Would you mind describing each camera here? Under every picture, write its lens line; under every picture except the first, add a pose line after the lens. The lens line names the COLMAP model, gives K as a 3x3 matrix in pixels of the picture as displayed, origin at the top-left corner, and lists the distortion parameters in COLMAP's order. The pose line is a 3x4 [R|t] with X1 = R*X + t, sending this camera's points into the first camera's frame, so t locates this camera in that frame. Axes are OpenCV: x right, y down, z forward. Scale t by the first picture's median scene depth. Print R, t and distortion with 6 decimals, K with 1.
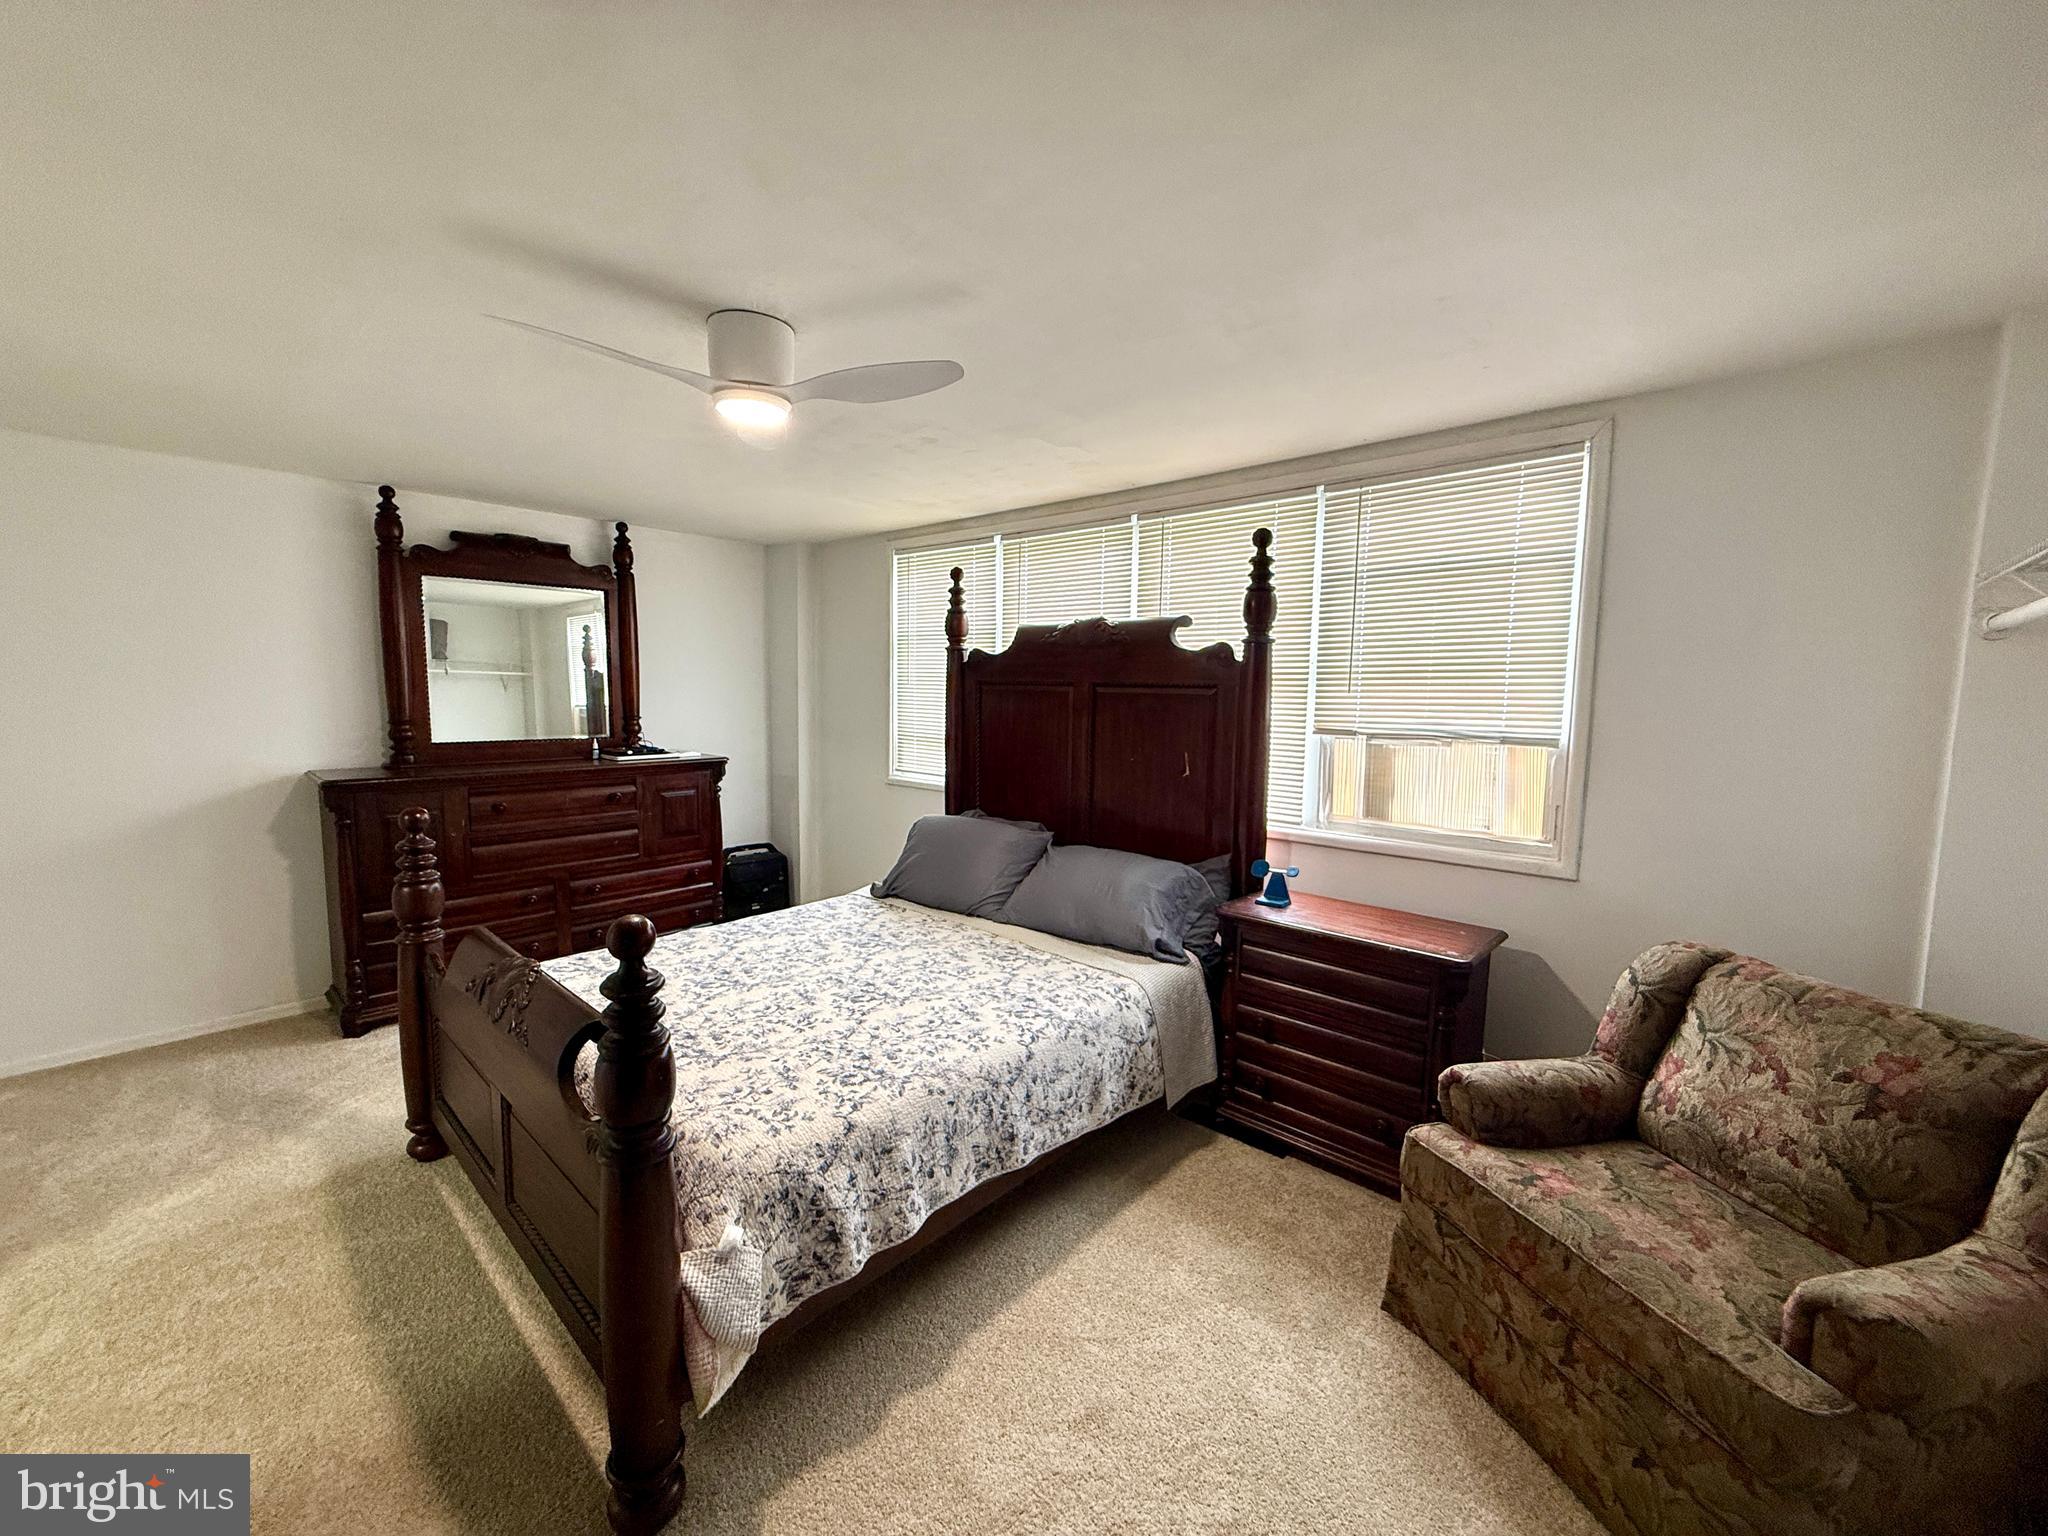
lens RADIAL K [[811.2, 0, 1012.5], [0, 811.2, 764.6], [0, 0, 1]] dist [-0.003306, 0.001411]
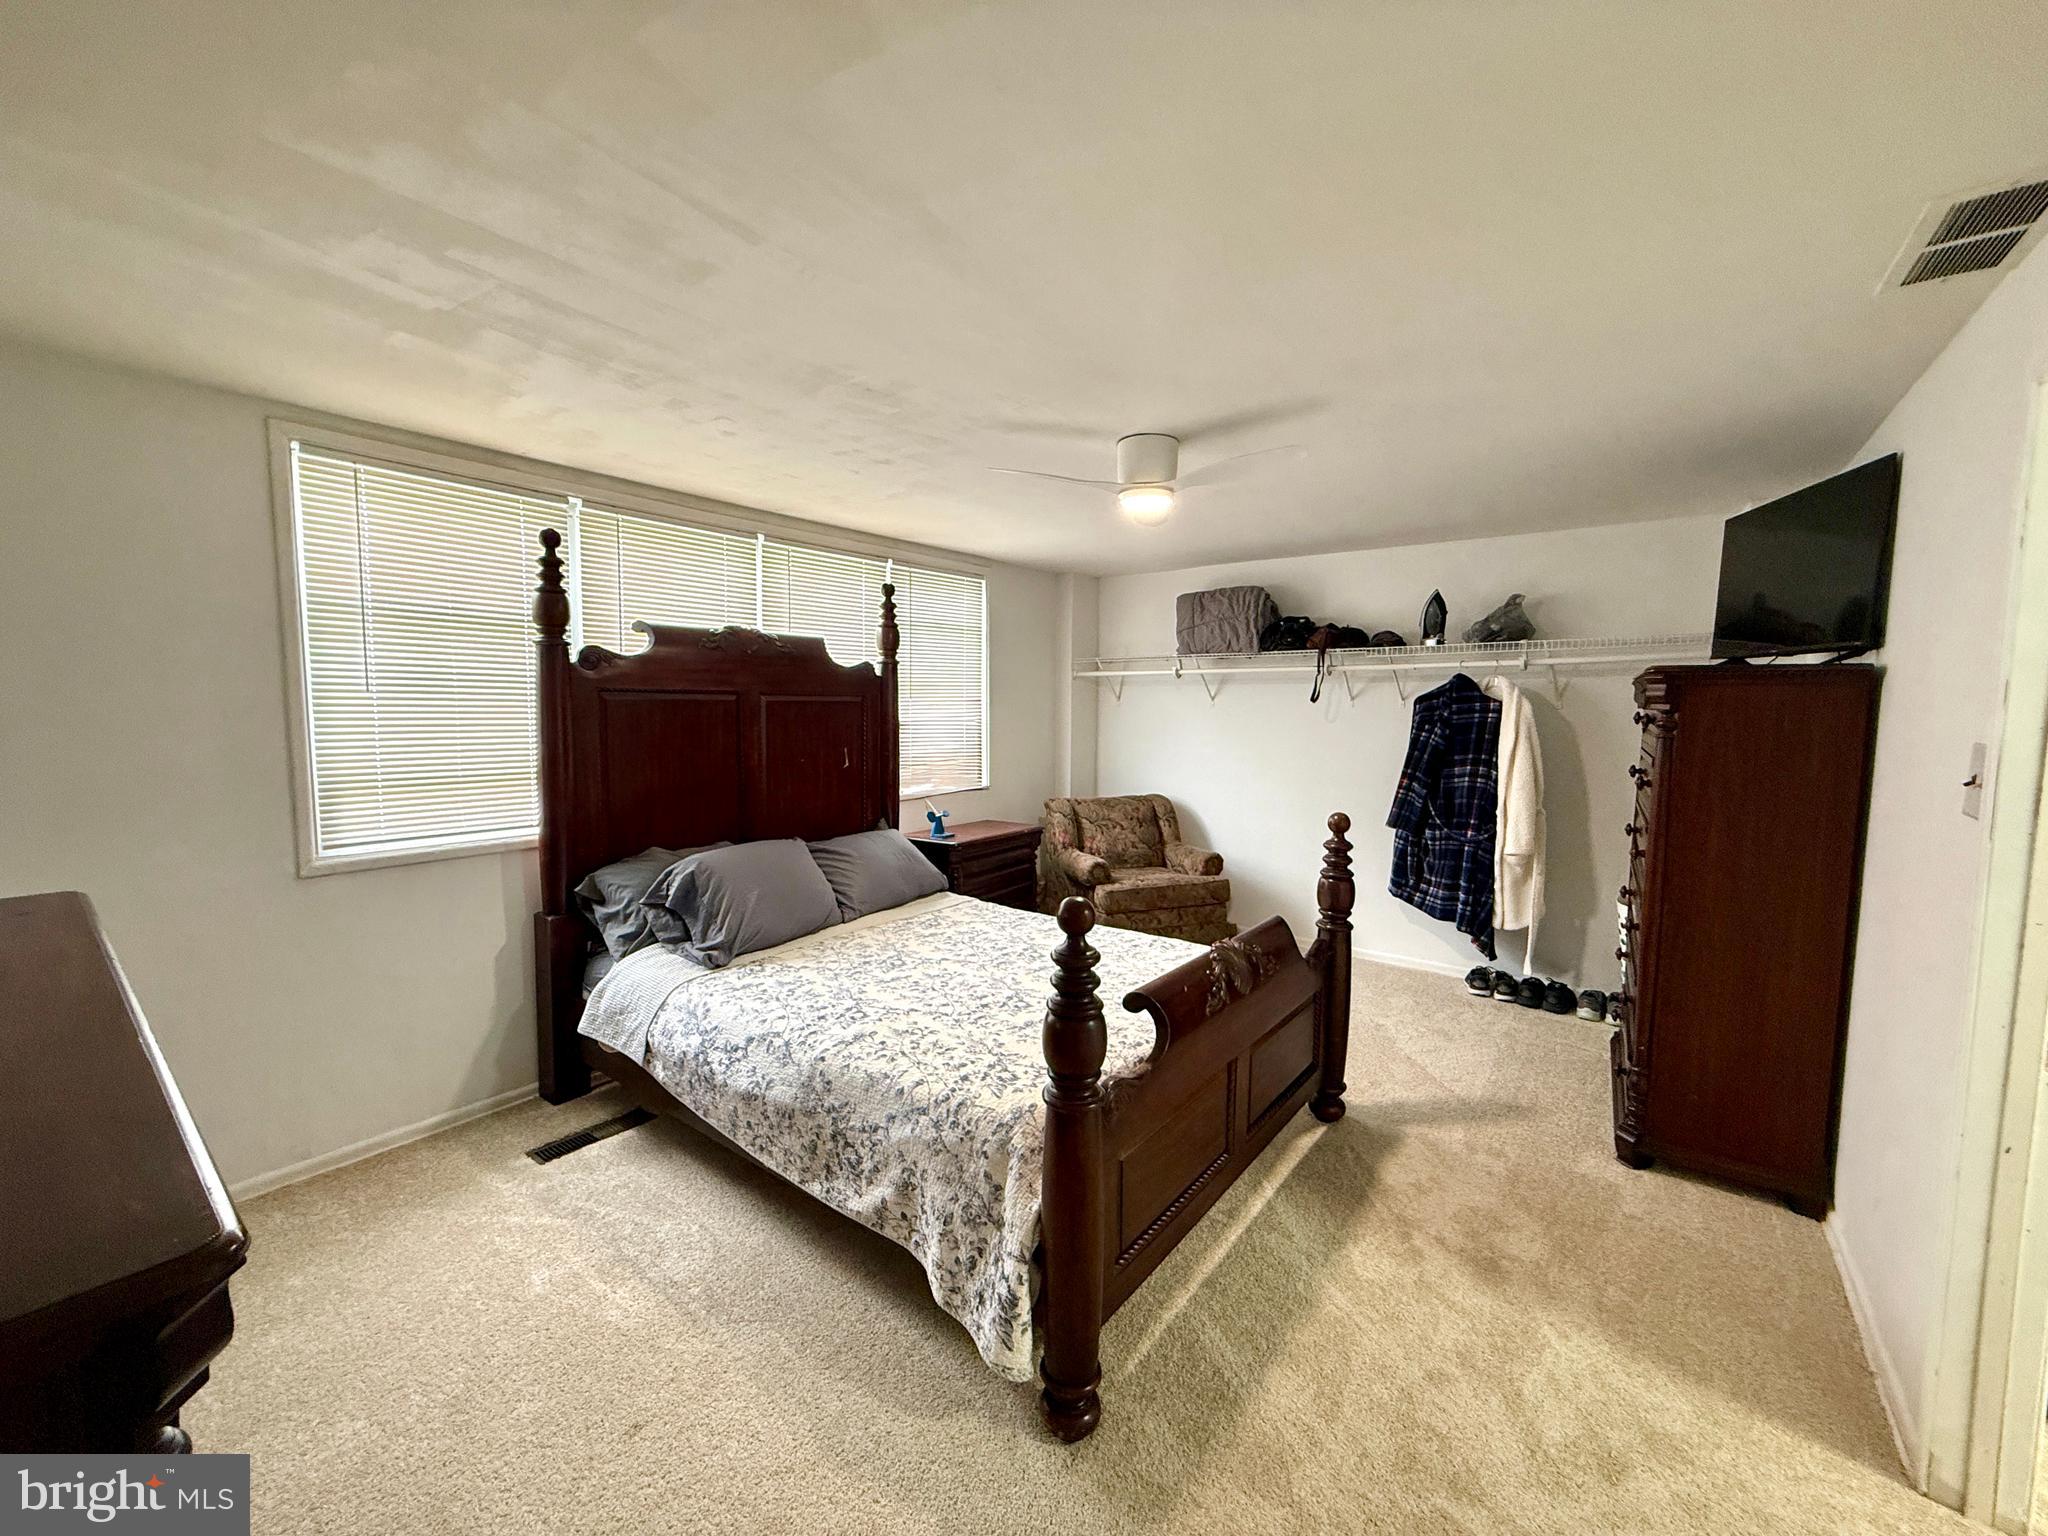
lens RADIAL K [[811.2, 0, 1021.1], [0, 811.2, 756.8], [0, 0, 1]] dist [-0.003306, 0.001411]
pose [[-0.081394, -0.079813, 0.993481, -1.008786], [0.093670, 0.991764, 0.087350, -0.082289], [-0.992271, 0.100169, -0.073248, 0.801389]]
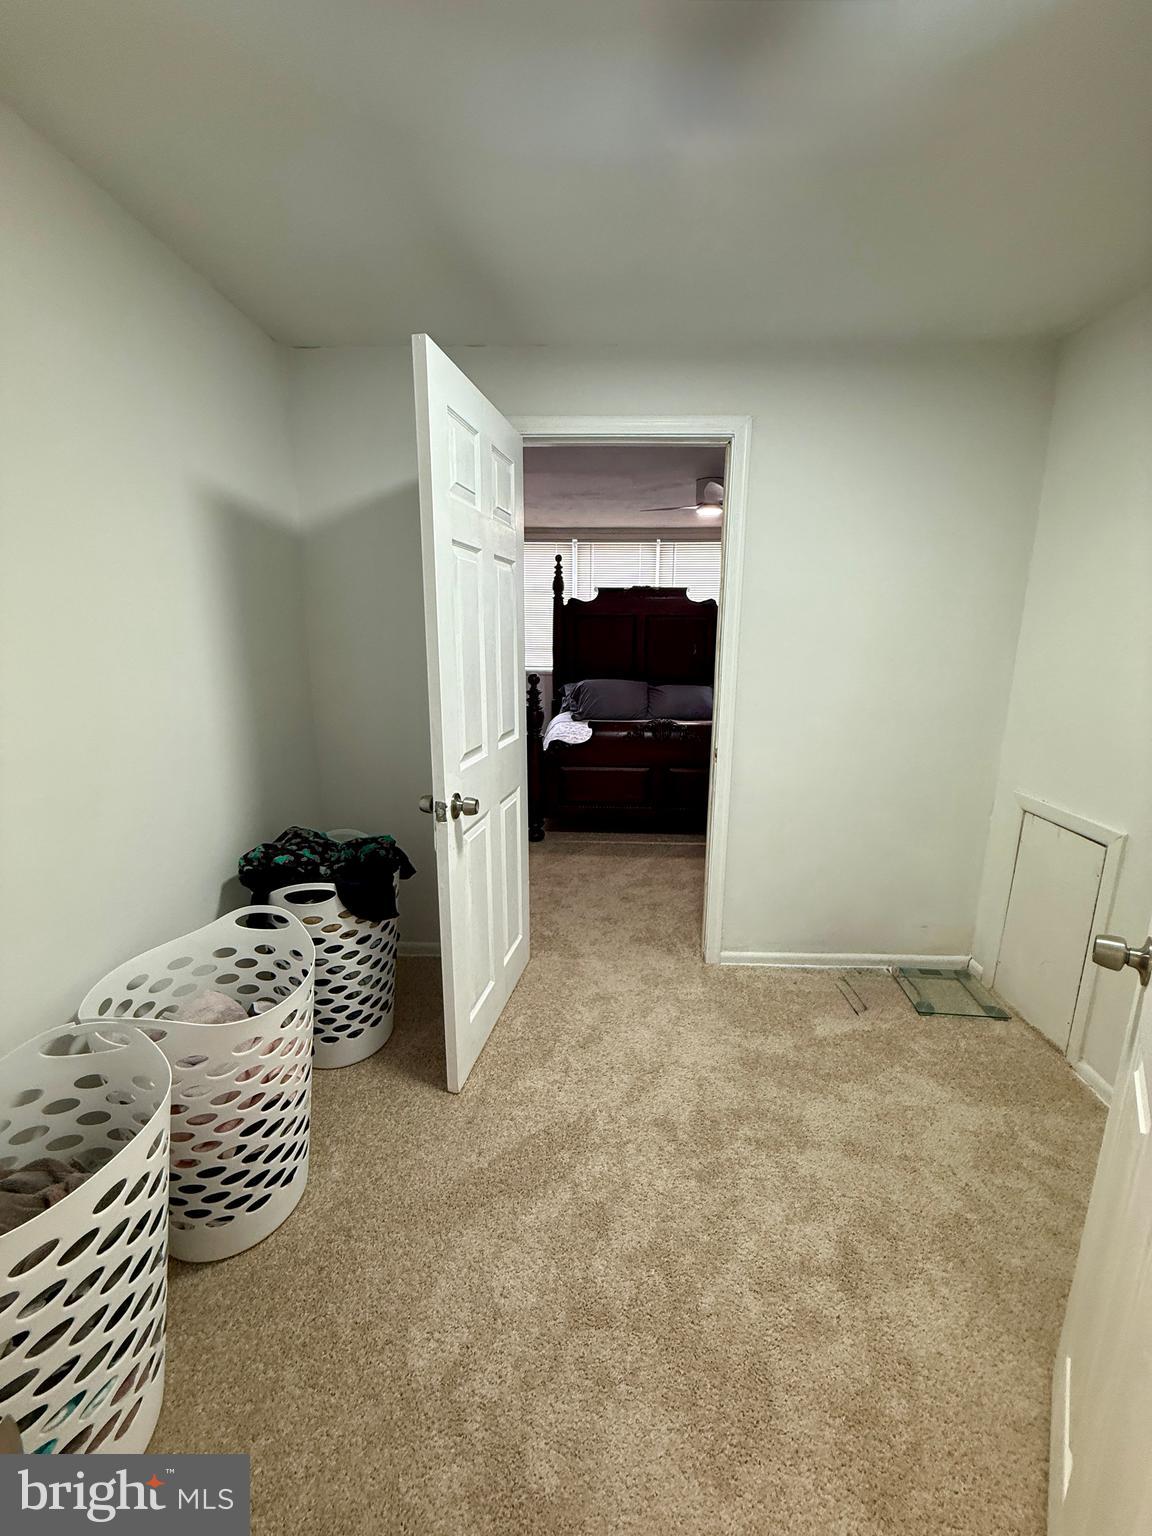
lens RADIAL K [[608.4, 0, 579.8], [0, 608.4, 766.0], [0, 0, 1]] dist [-0.003306, 0.001411]
pose [[0.763083, -0.152369, 0.628083, -1.231411], [0.072881, 0.985901, 0.150626, 0.045795], [-0.642178, -0.069165, 0.763429, -0.206348]]
